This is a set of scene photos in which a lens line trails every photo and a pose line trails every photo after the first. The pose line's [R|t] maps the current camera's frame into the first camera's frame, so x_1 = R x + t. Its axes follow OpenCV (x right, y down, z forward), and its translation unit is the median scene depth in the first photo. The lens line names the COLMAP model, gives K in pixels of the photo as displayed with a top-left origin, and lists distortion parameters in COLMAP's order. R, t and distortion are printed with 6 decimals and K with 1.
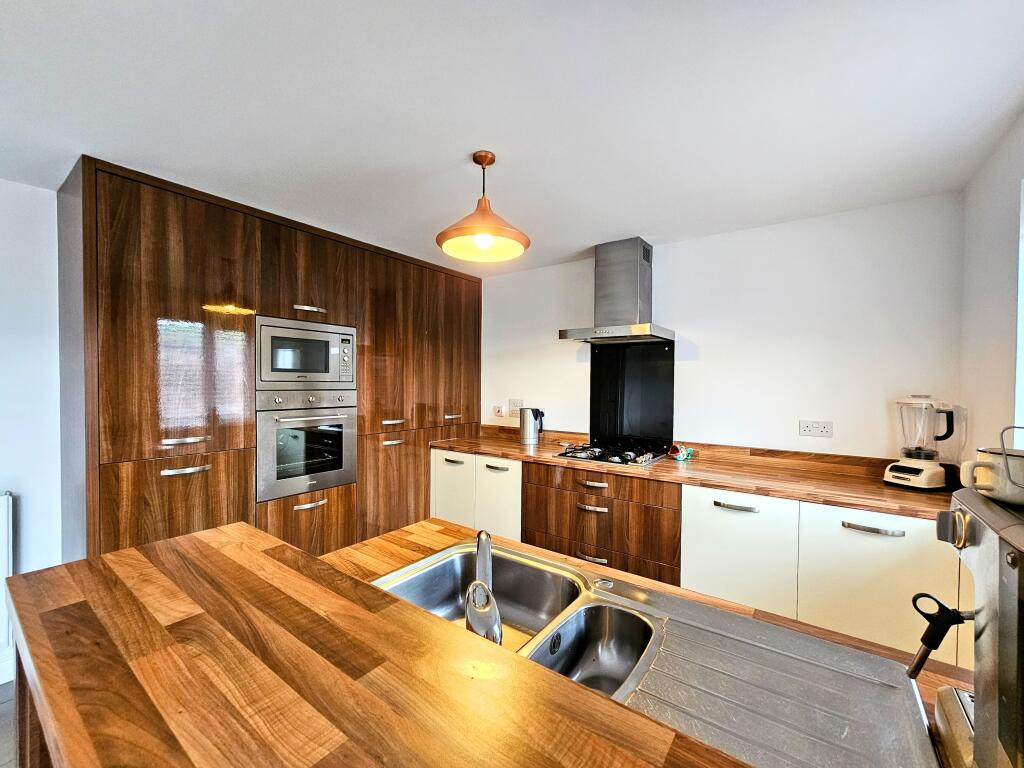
lens RADIAL K [[416.8, 0, 512.0], [0, 416.8, 383.2], [0, 0, 1]] dist [-0.010477, 0.001647]
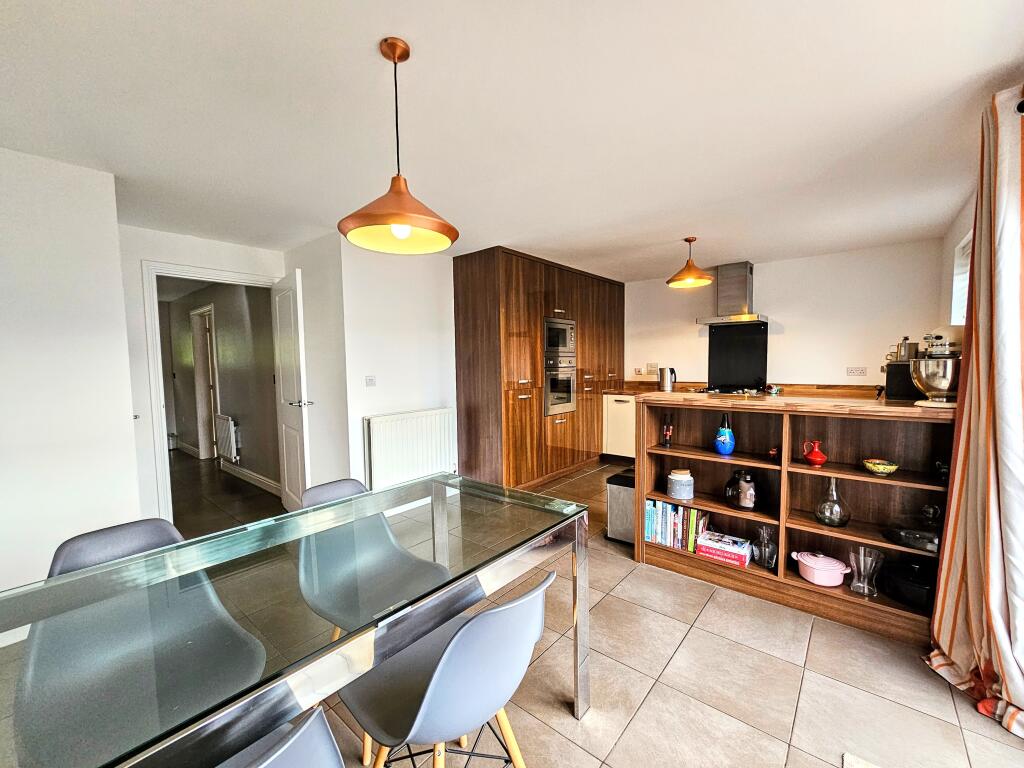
lens RADIAL K [[416.8, 0, 512.9], [0, 416.8, 385.3], [0, 0, 1]] dist [-0.010477, 0.001647]
pose [[0.997107, -0.018914, -0.073615, -0.493408], [0.022925, 0.998276, 0.054034, 0.032346], [0.072466, -0.055566, 0.995822, -0.713119]]
